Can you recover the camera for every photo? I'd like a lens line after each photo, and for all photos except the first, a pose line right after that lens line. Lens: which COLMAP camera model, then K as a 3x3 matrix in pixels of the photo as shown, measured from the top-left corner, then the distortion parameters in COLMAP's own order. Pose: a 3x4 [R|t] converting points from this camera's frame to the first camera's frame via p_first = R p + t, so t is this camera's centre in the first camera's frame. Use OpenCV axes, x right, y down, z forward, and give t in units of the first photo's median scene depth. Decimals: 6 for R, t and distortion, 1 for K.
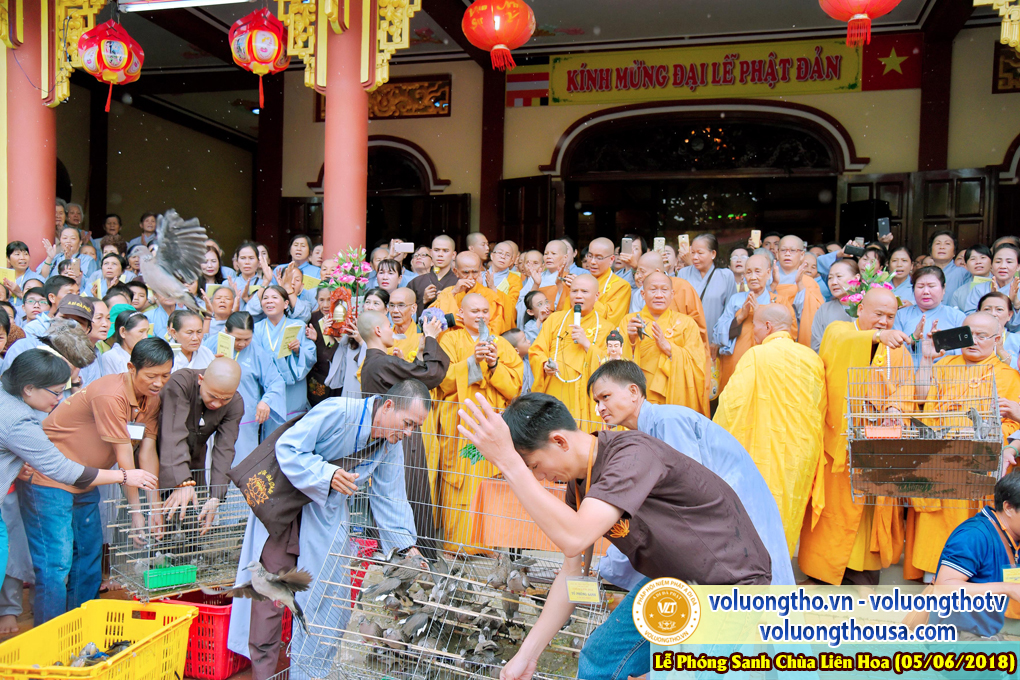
lens RADIAL K [[853.4, 0, 510.0], [0, 853.4, 340.0], [0, 0, 1]] dist [0.002947, 0.000457]
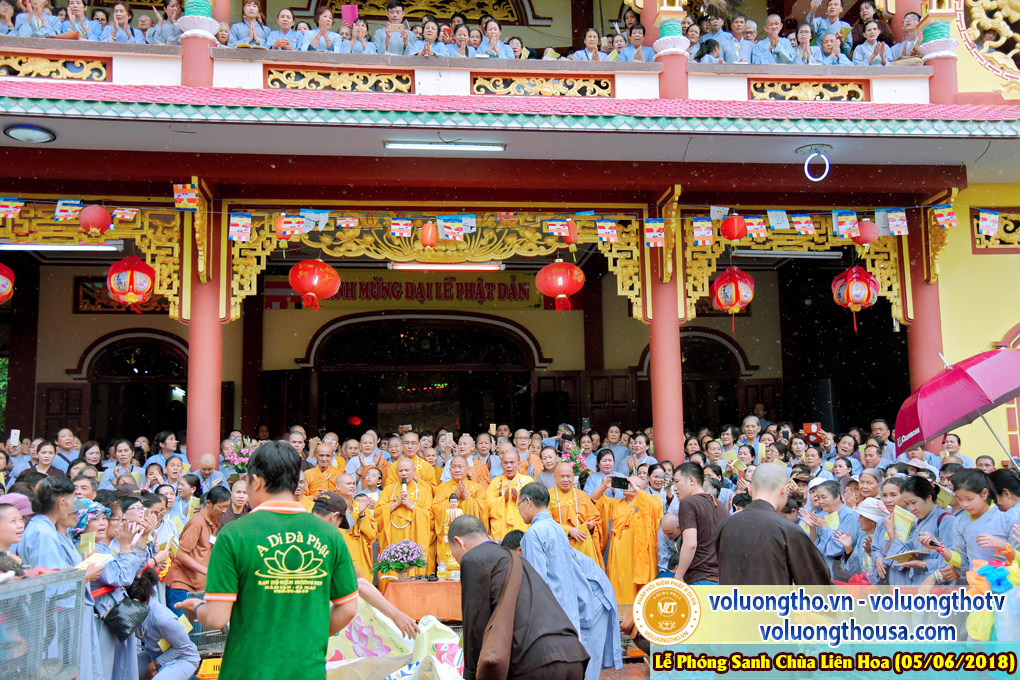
lens RADIAL K [[1122.9, 0, 510.0], [0, 1122.9, 340.0], [0, 0, 1]] dist [0.002413, 0.004695]
pose [[0.921249, 0.008811, 0.388874, -0.395150], [0.050729, 0.988483, -0.142573, 0.009213], [-0.385651, 0.151073, 0.910192, -0.710628]]
